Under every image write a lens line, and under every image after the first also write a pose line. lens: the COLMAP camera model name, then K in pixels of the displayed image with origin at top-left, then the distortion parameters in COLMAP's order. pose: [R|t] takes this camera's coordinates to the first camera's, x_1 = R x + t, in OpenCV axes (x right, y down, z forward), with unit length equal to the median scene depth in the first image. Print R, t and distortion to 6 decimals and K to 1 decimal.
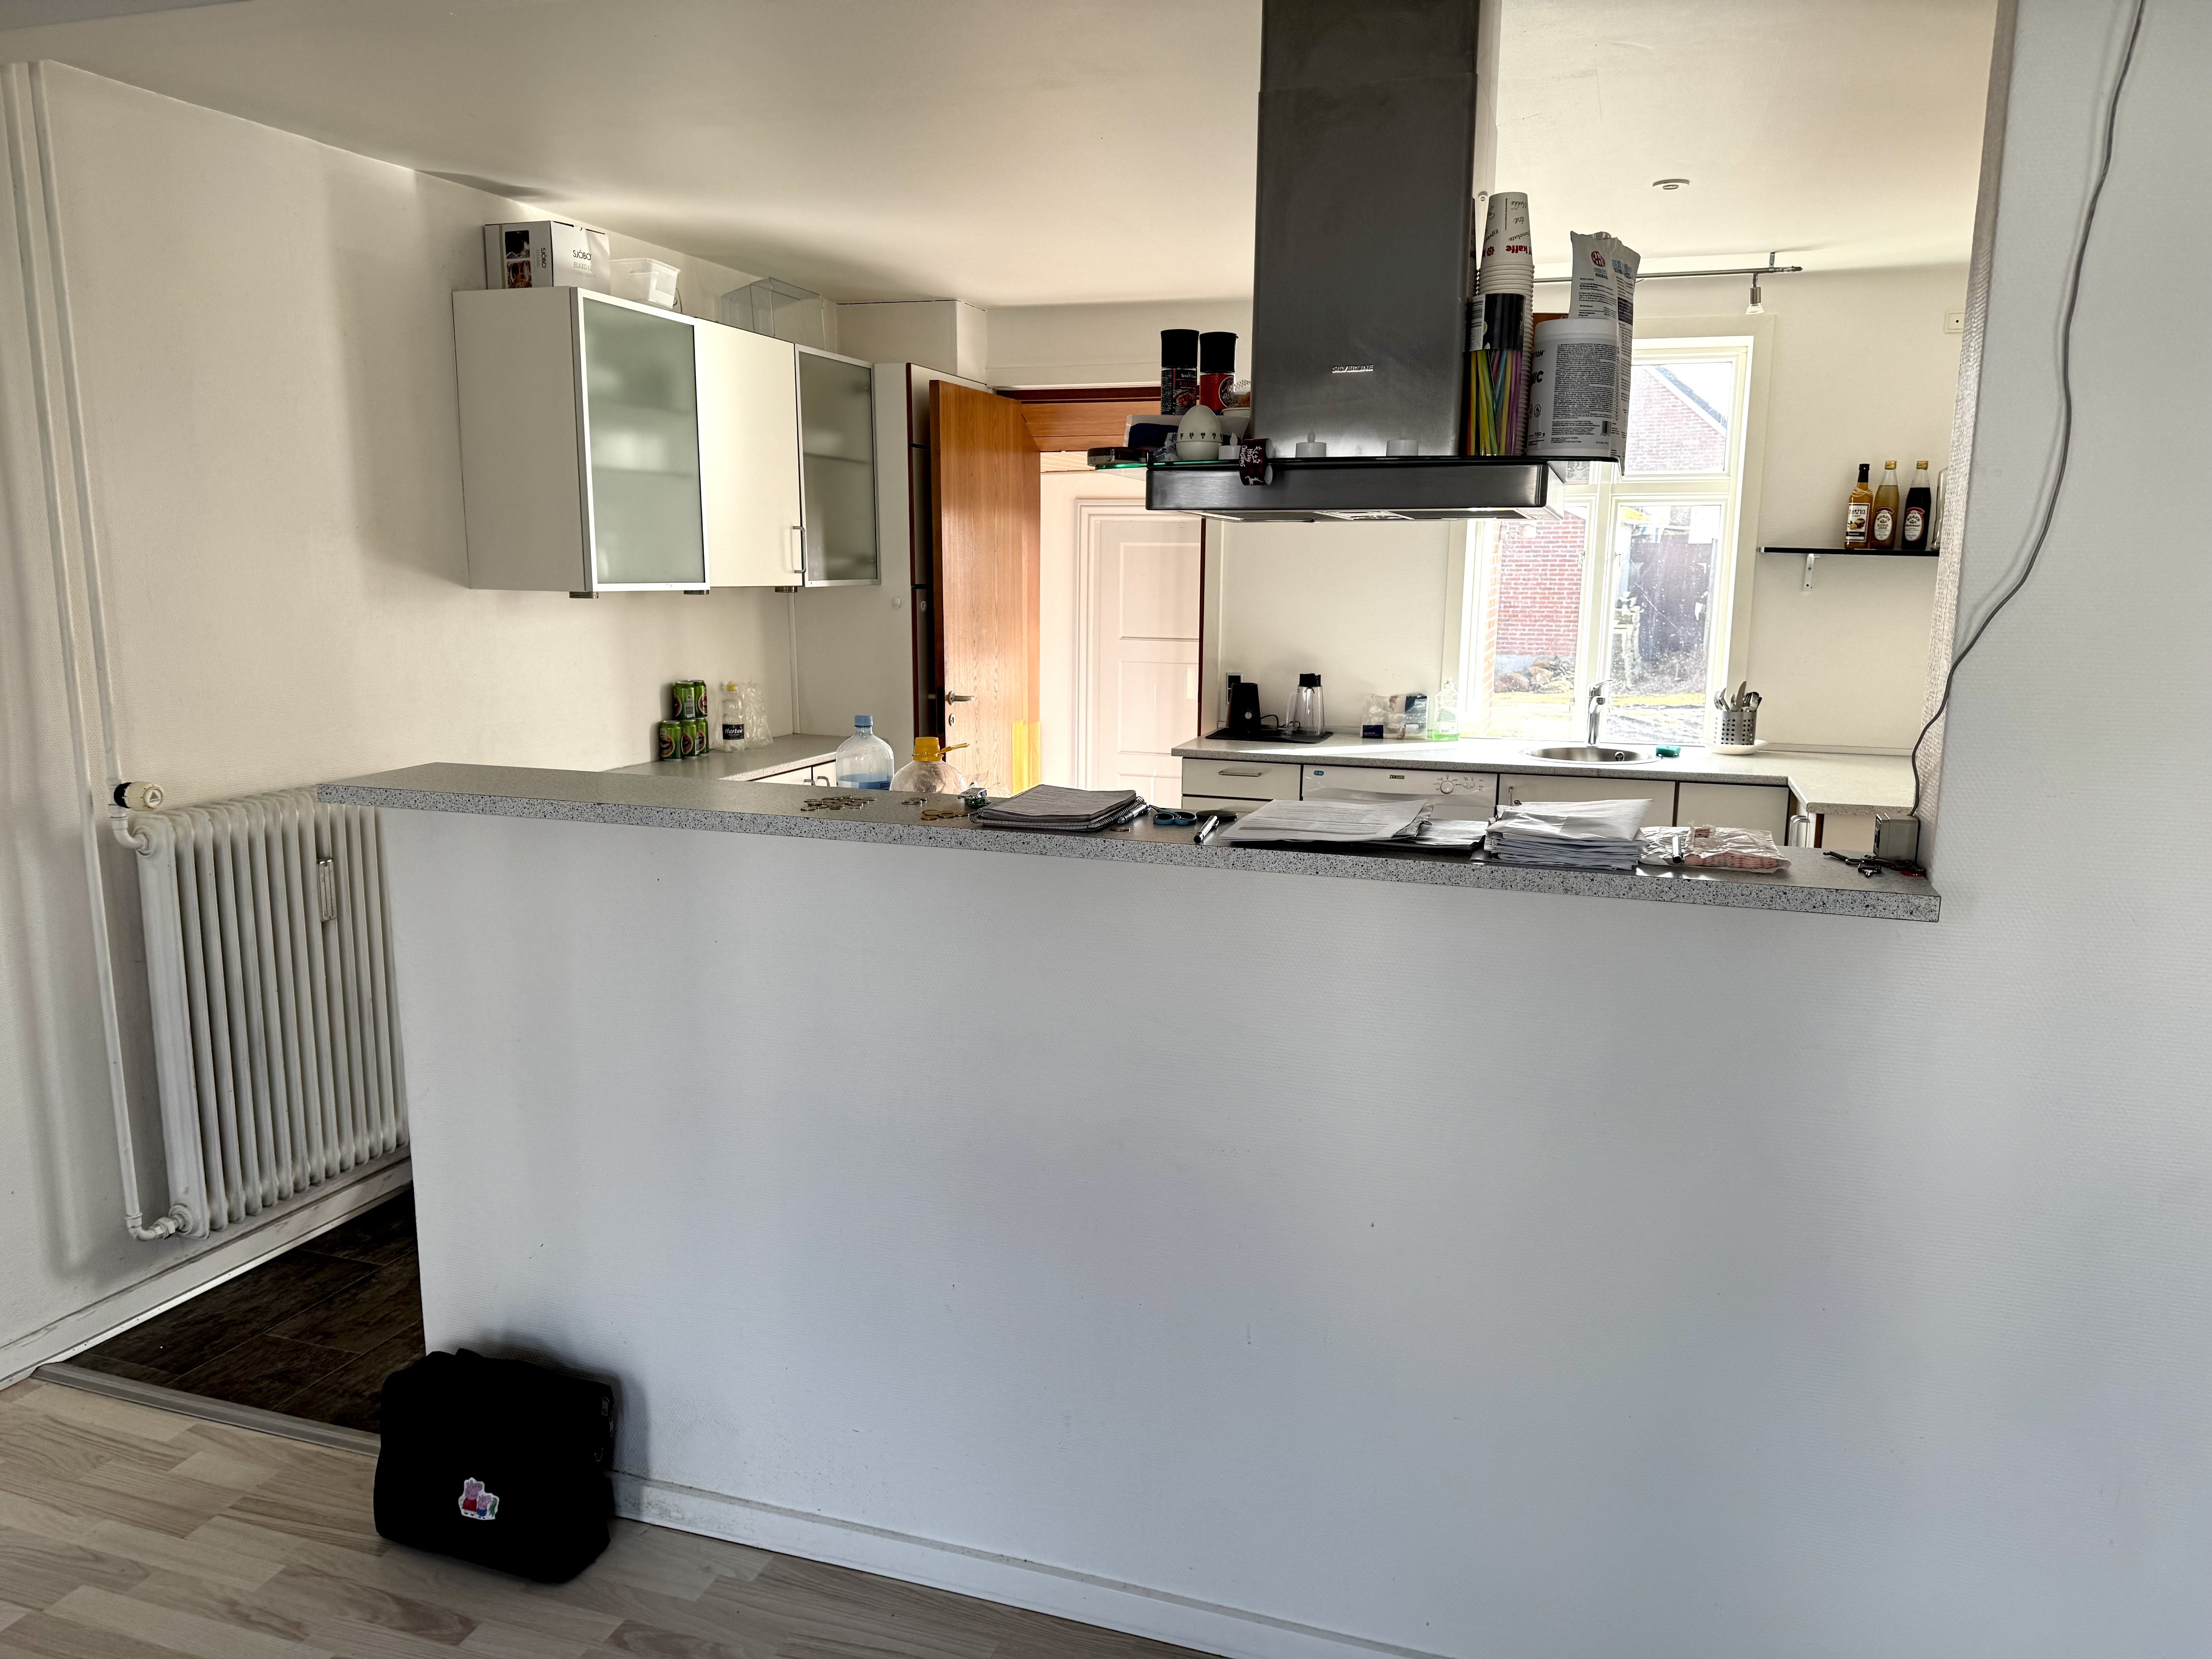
lens RADIAL K [[1546.3, 0, 1120.0], [0, 1546.3, 801.1], [0, 0, 1]] dist [0.002378, -0.001911]
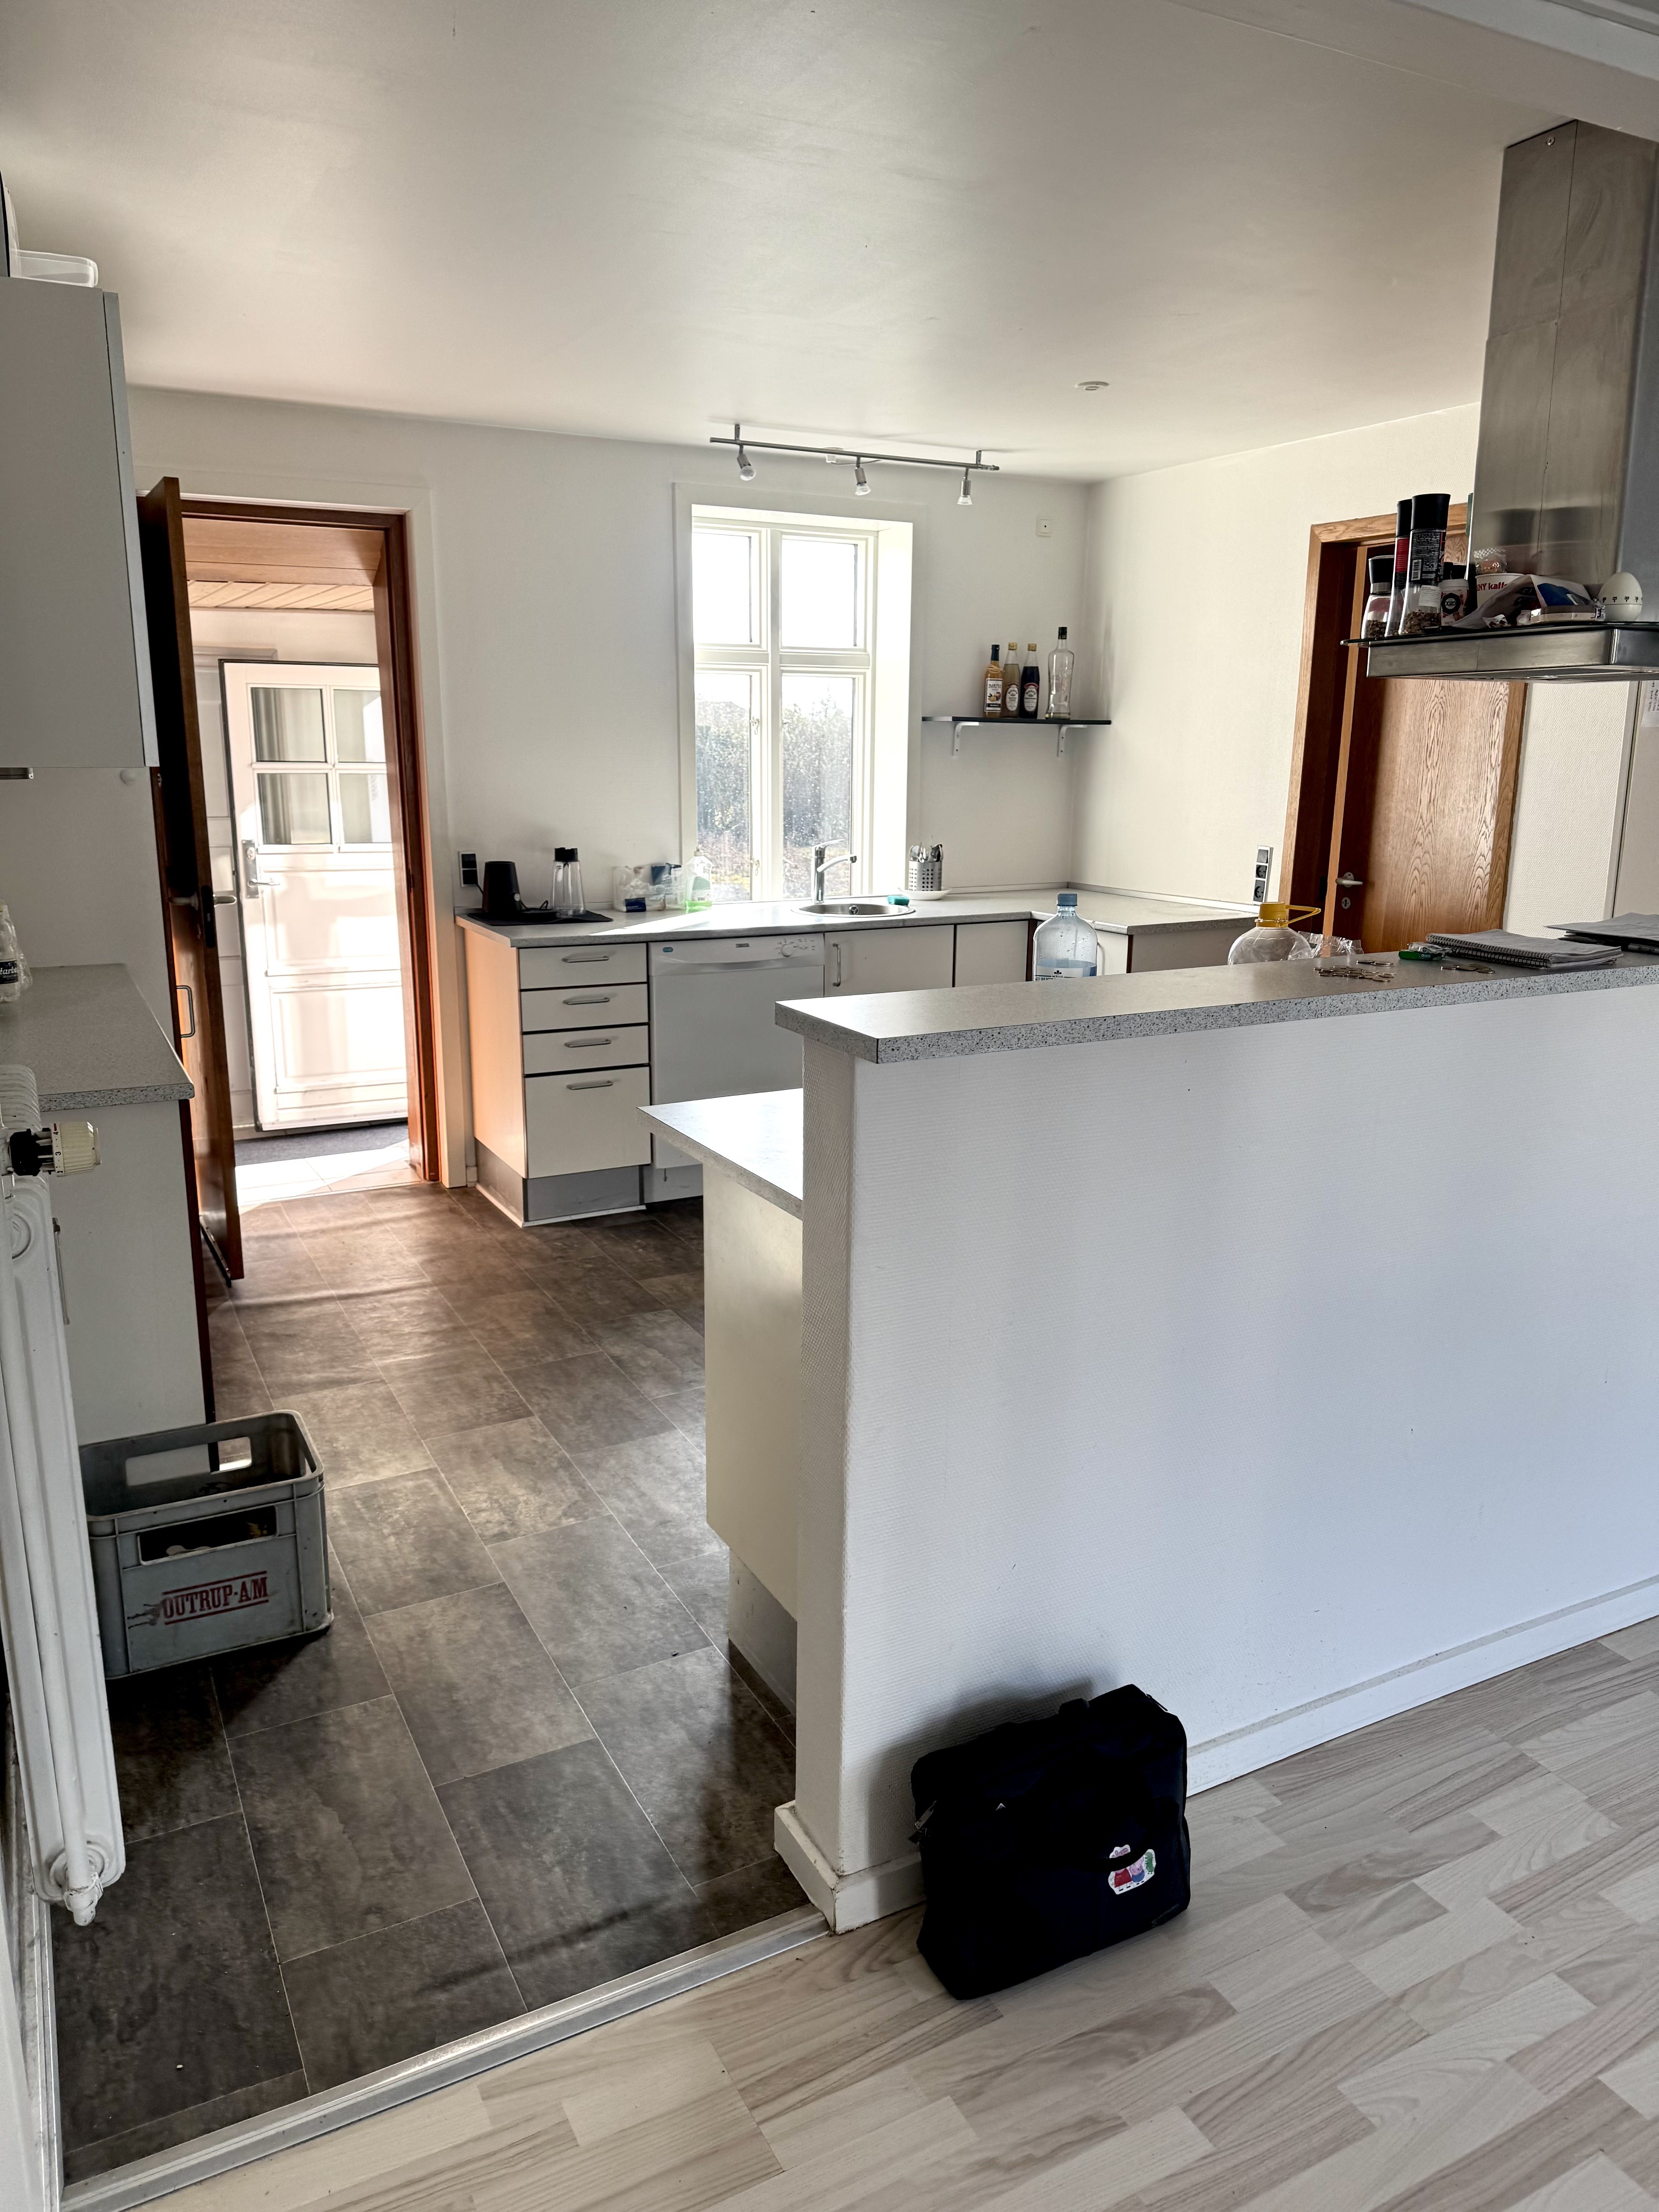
lens RADIAL K [[1546.3, 0, 829.5], [0, 1546.3, 1106.0], [0, 0, 1]] dist [0.002378, -0.001911]
pose [[0.692460, -0.164496, 0.702453, -0.493374], [0.109103, 0.986338, 0.123423, -0.030067], [-0.713159, -0.008826, 0.700947, 0.259702]]
